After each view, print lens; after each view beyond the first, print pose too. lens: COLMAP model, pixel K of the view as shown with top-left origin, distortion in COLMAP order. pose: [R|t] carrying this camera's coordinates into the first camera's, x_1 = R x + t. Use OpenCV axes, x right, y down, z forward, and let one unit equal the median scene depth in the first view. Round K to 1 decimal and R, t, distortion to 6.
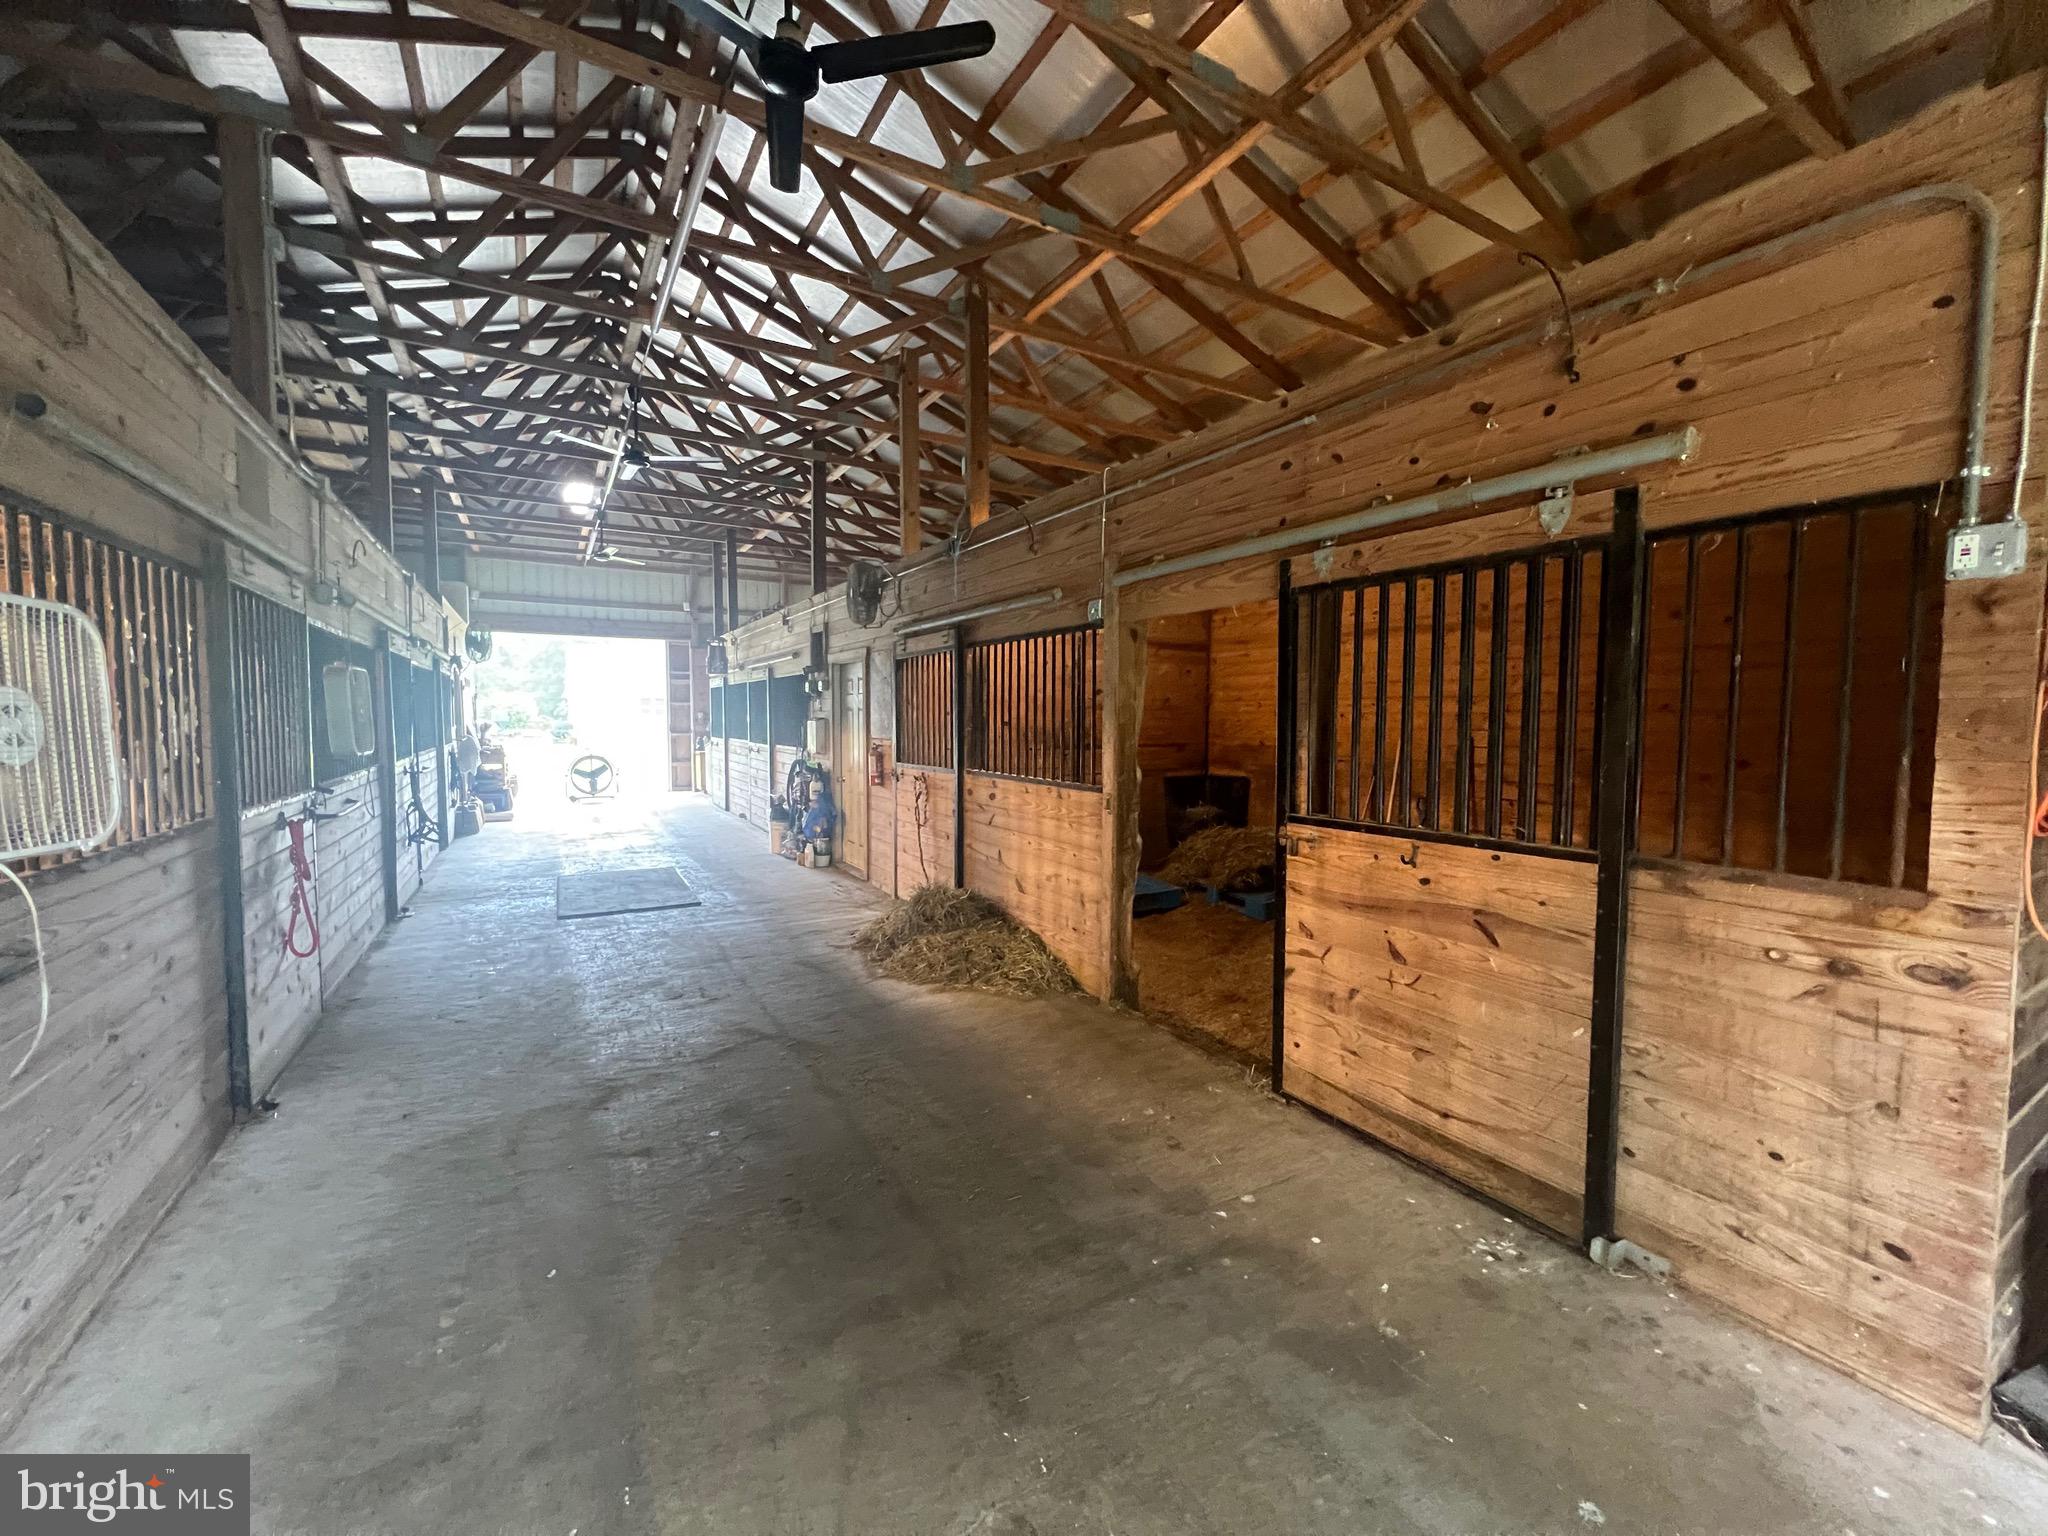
lens RADIAL K [[820.6, 0, 1028.1], [0, 820.6, 764.8], [0, 0, 1]] dist [0.000575, 0.000036]
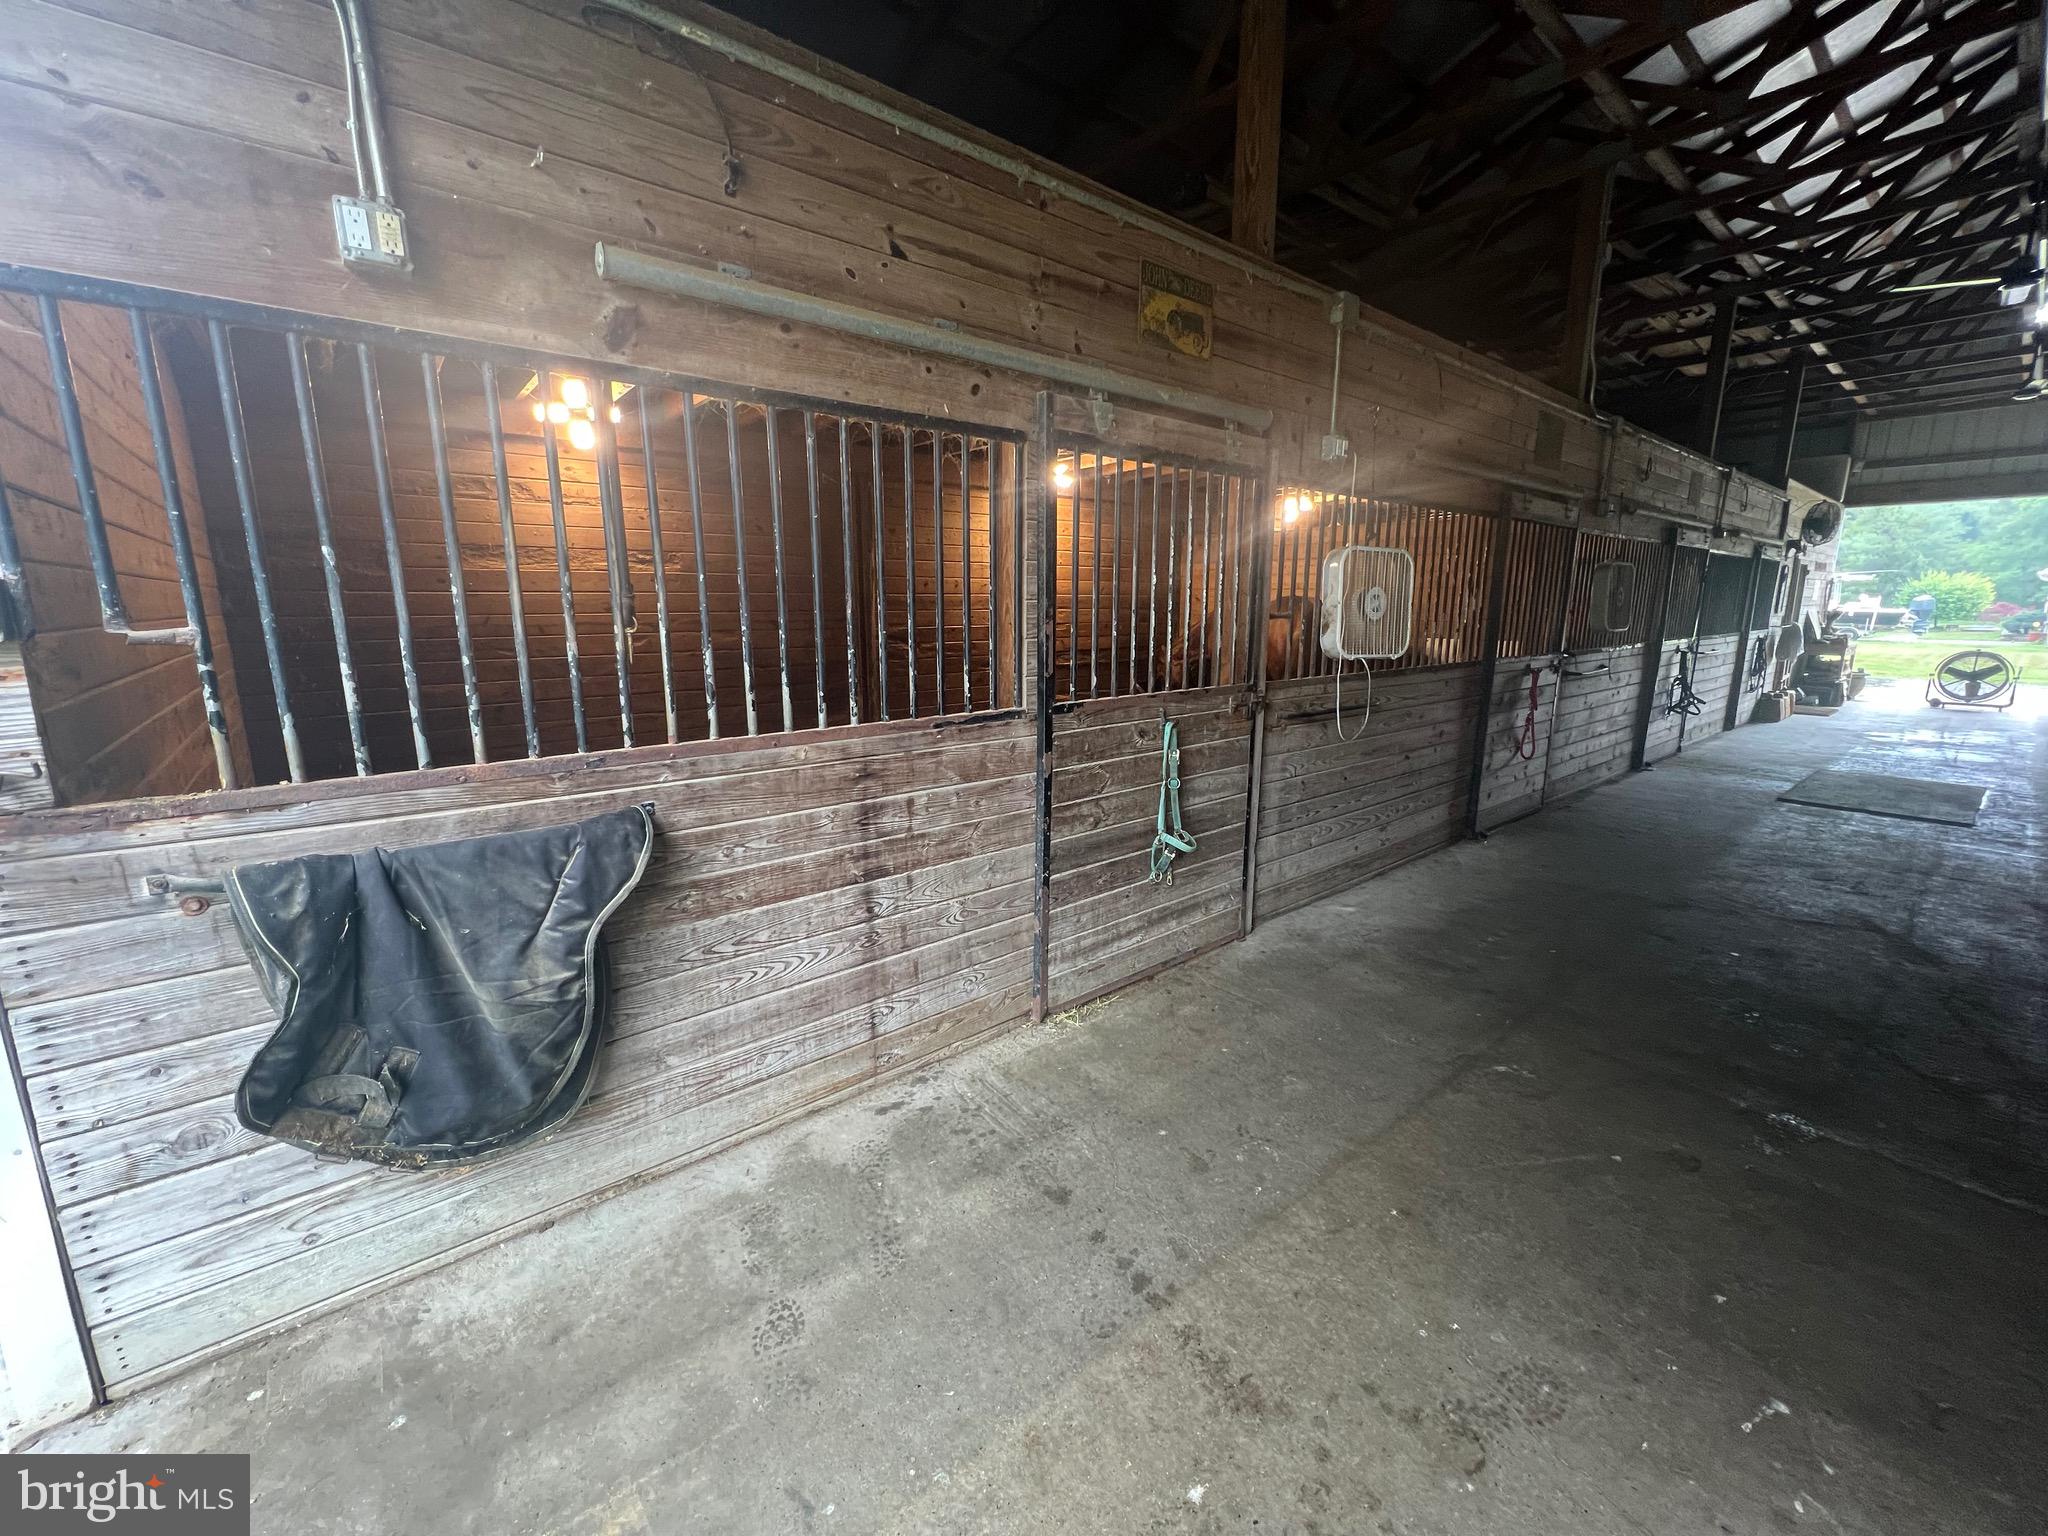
lens RADIAL K [[820.6, 0, 1027.4], [0, 820.6, 767.7], [0, 0, 1]] dist [0.000575, 0.000036]
pose [[0.159658, 0.189440, -0.968825, 0.263581], [-0.056458, 0.981560, 0.182626, 0.011668], [0.985557, 0.025540, 0.167410, -0.103036]]
